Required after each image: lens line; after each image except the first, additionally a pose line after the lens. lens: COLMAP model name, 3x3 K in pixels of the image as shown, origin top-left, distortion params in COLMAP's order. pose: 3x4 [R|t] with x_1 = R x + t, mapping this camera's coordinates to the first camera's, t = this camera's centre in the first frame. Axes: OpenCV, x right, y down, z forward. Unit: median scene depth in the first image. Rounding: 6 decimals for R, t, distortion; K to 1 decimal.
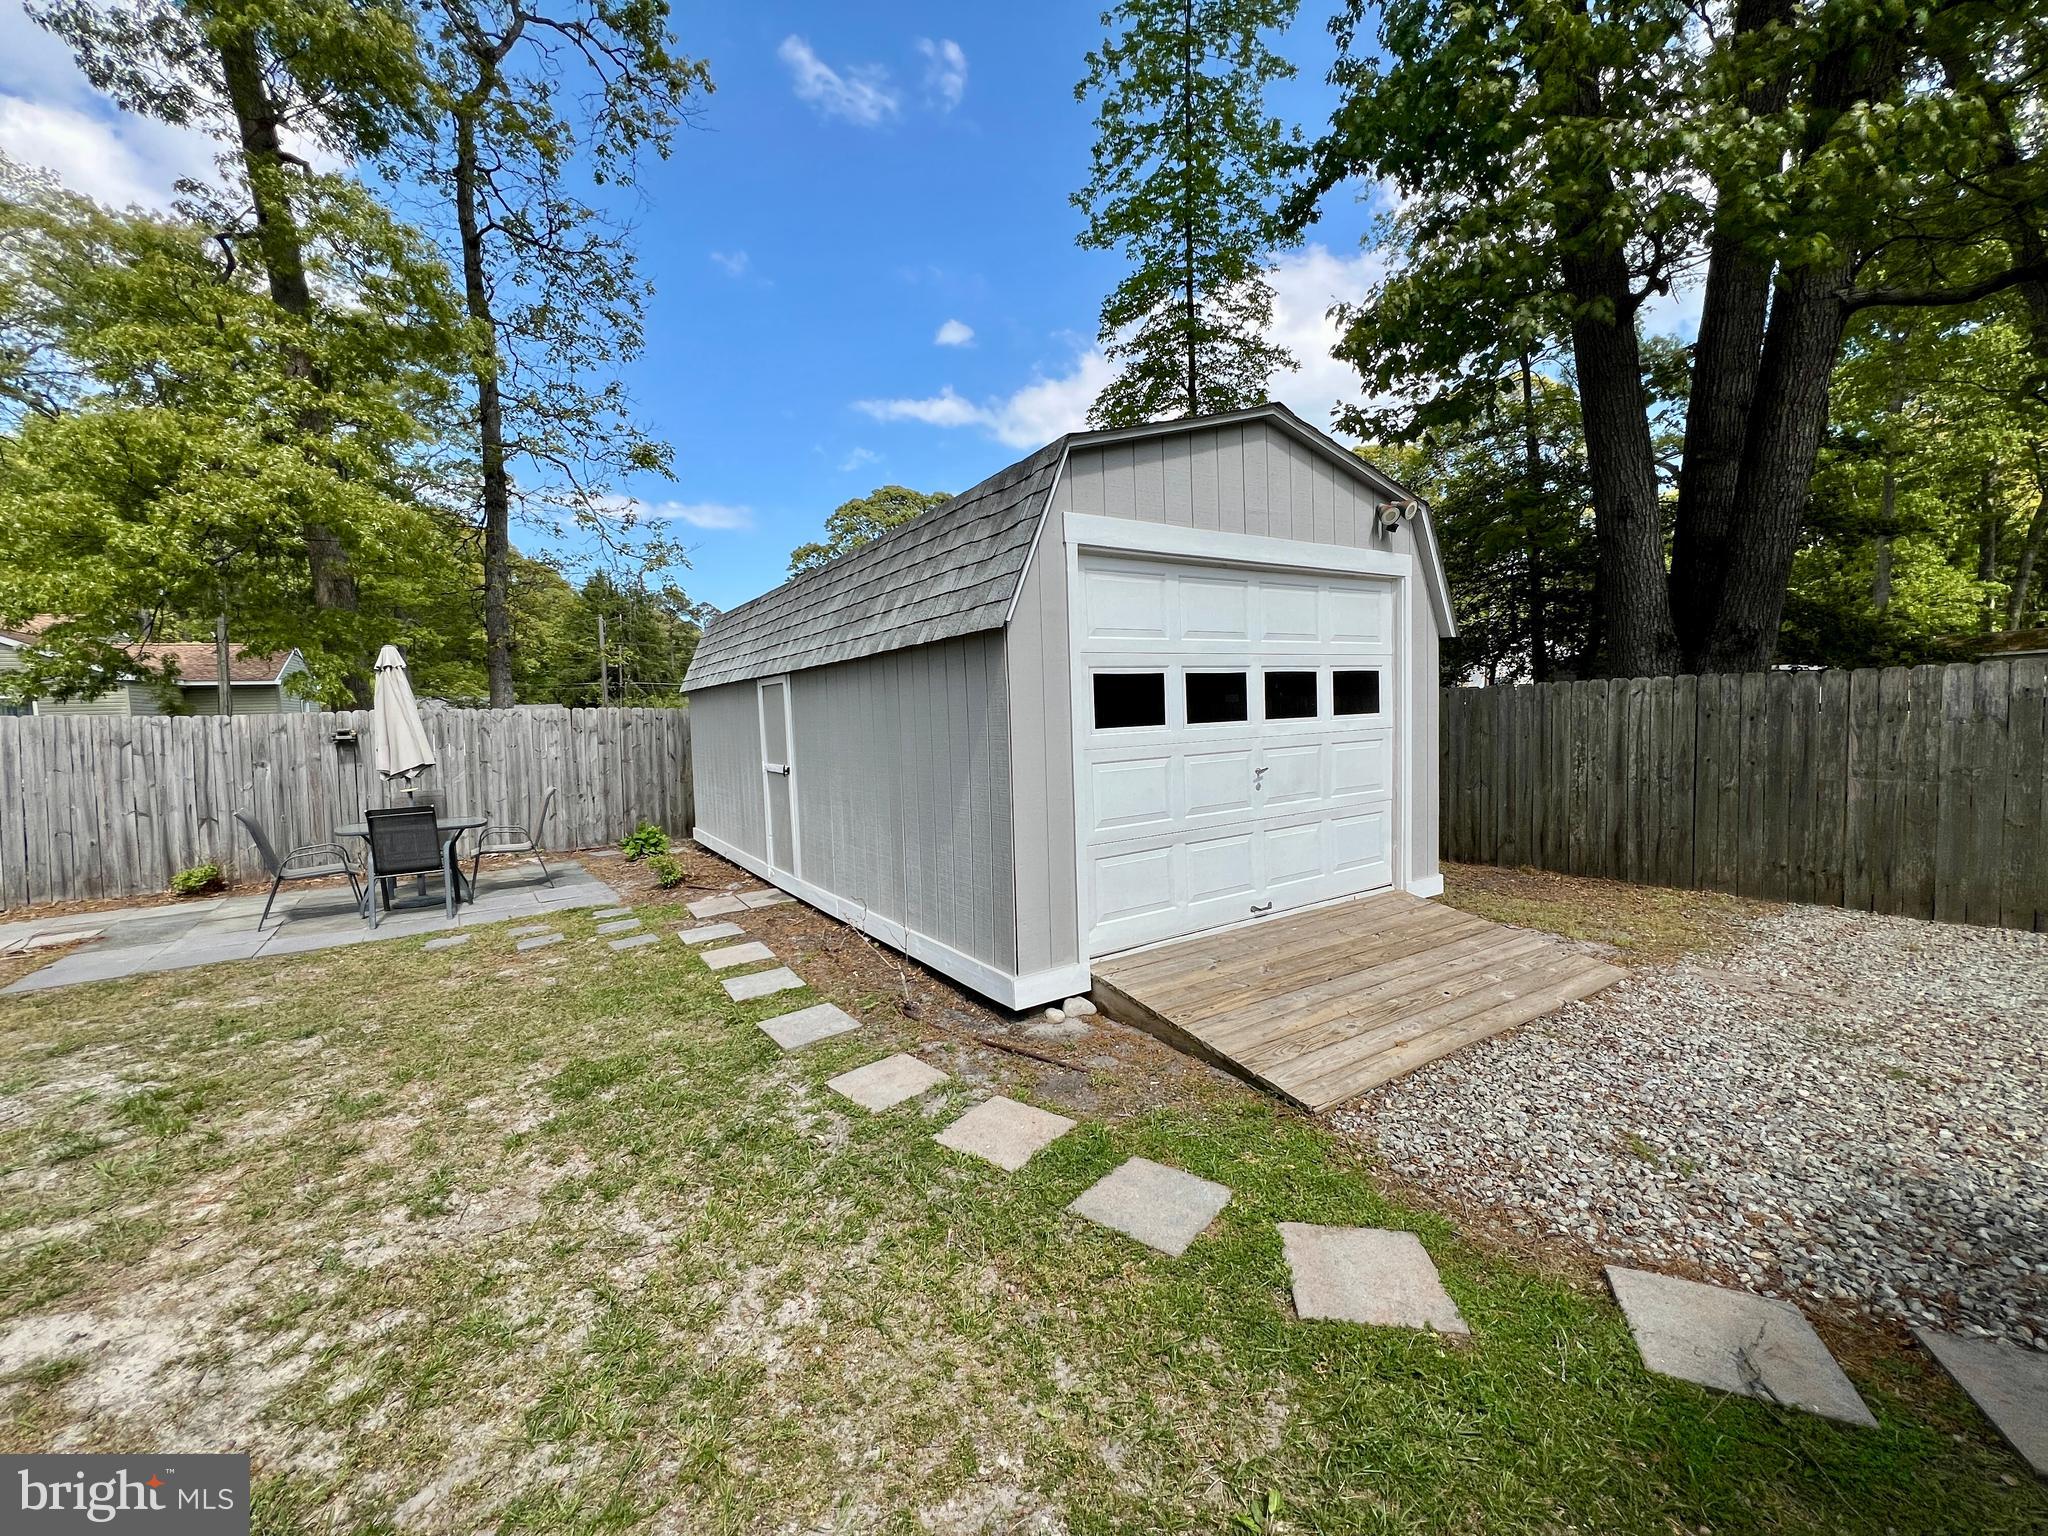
lens RADIAL K [[817.8, 0, 1025.4], [0, 817.8, 767.7], [0, 0, 1]] dist [0.000732, -0.000428]
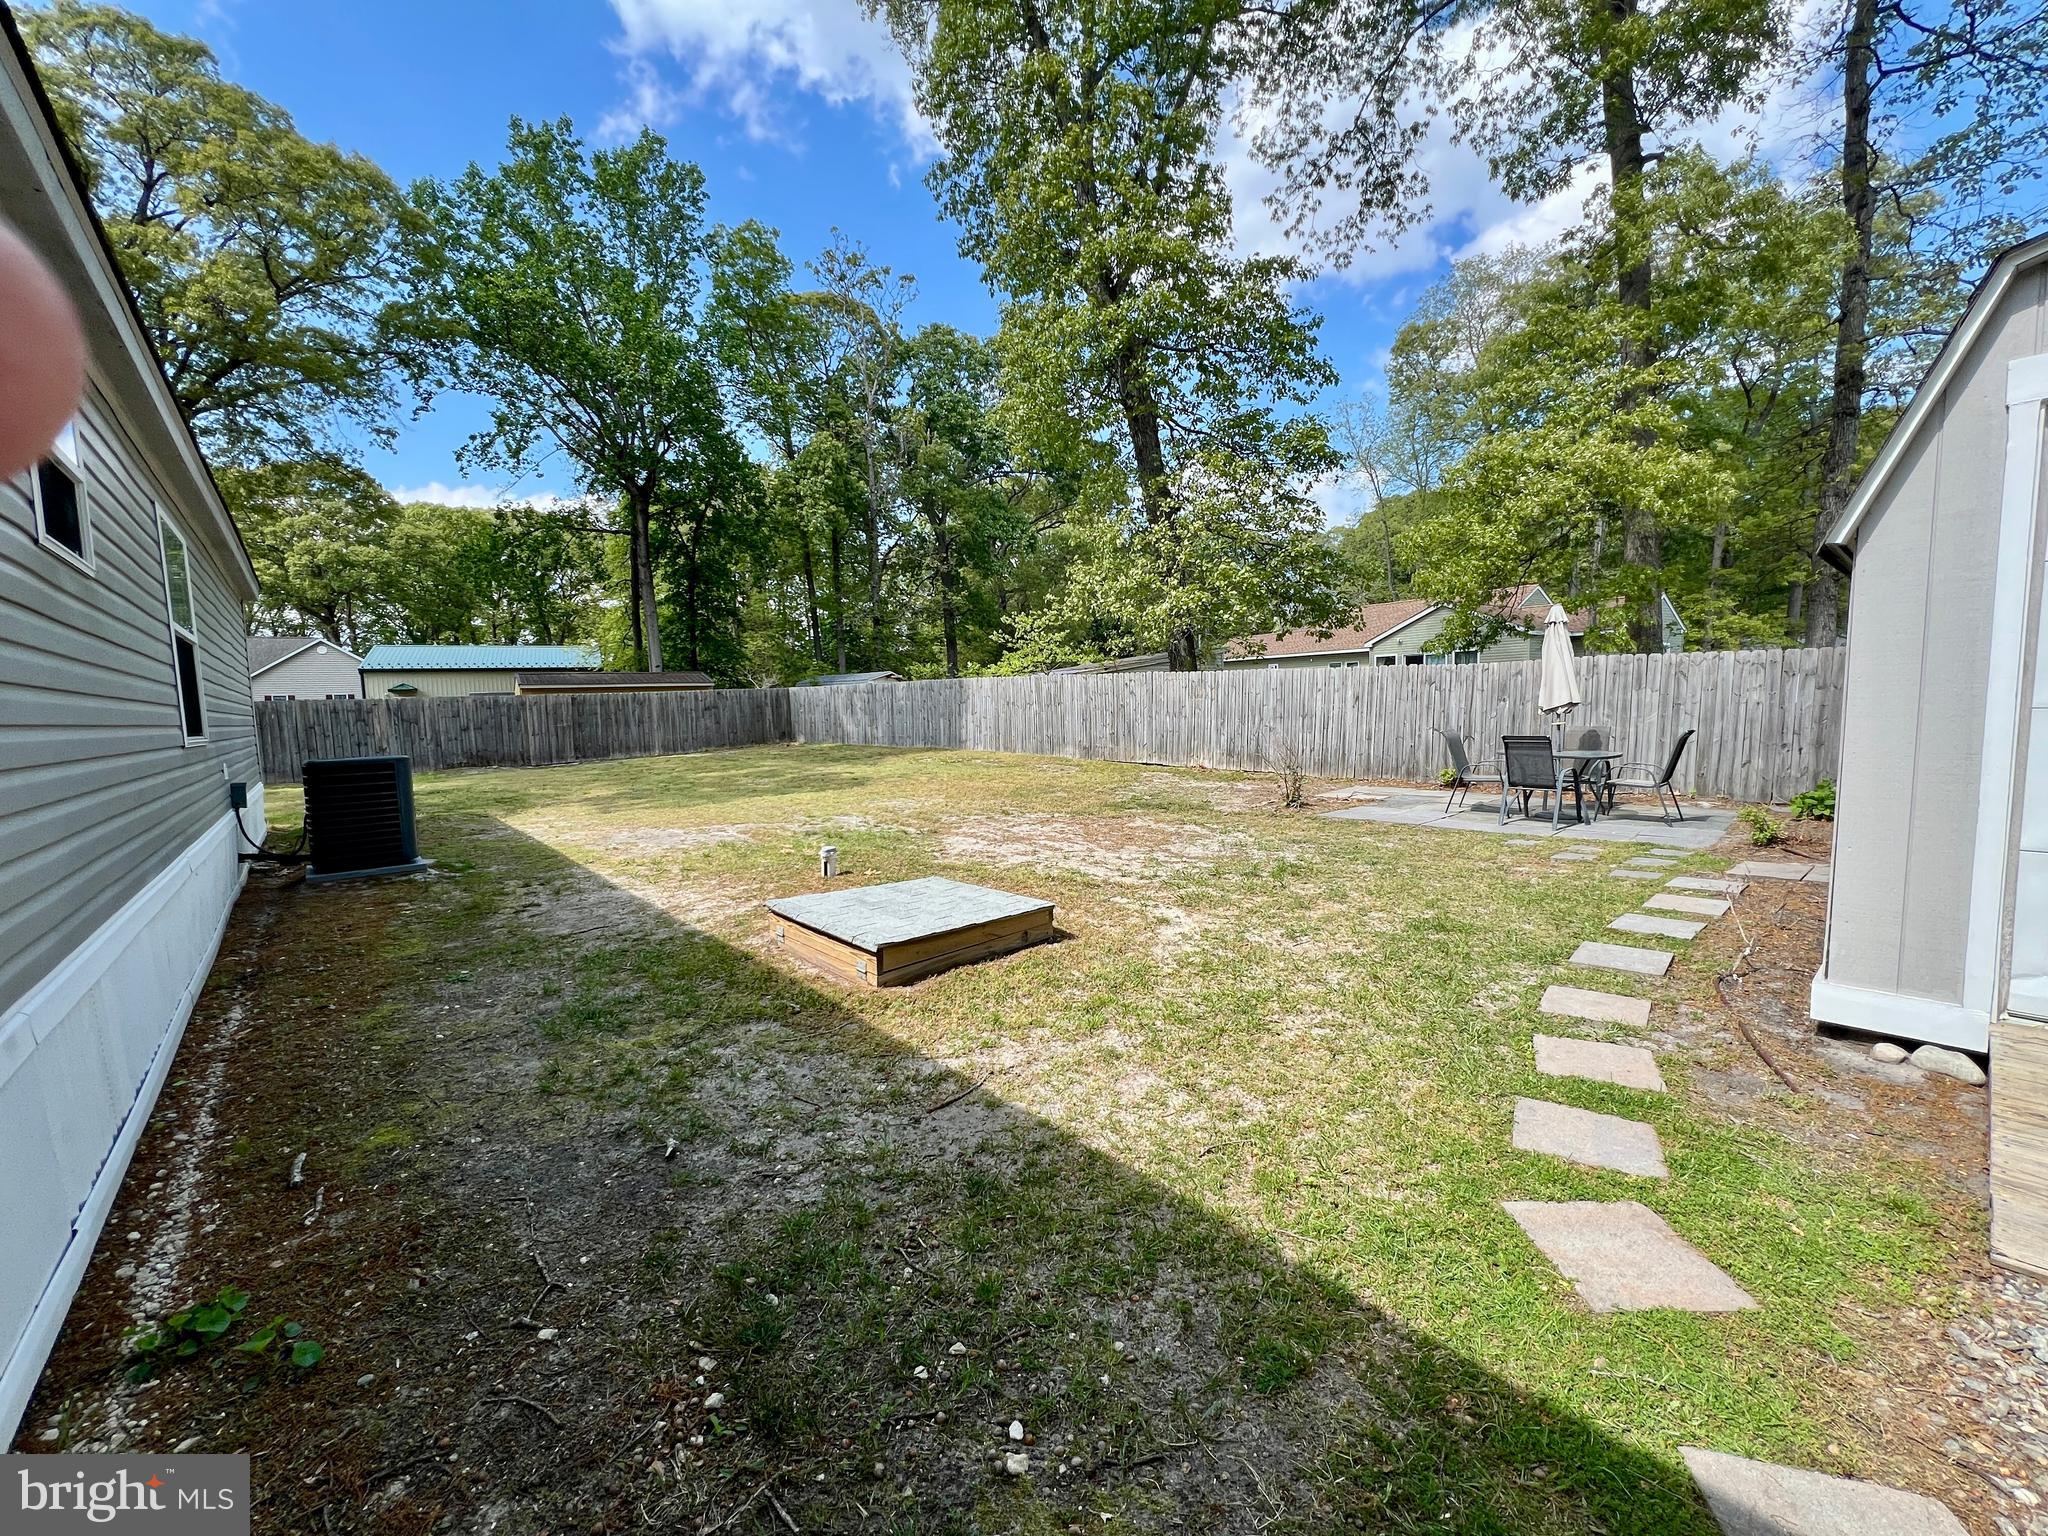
lens RADIAL K [[835.2, 0, 1030.9], [0, 835.2, 767.8], [0, 0, 1]] dist [0.002019, -0.000151]
pose [[0.134981, 0.110804, -0.984633, 0.813383], [-0.042969, 0.993447, 0.105906, -0.011475], [0.989916, 0.028013, 0.138858, 0.112328]]
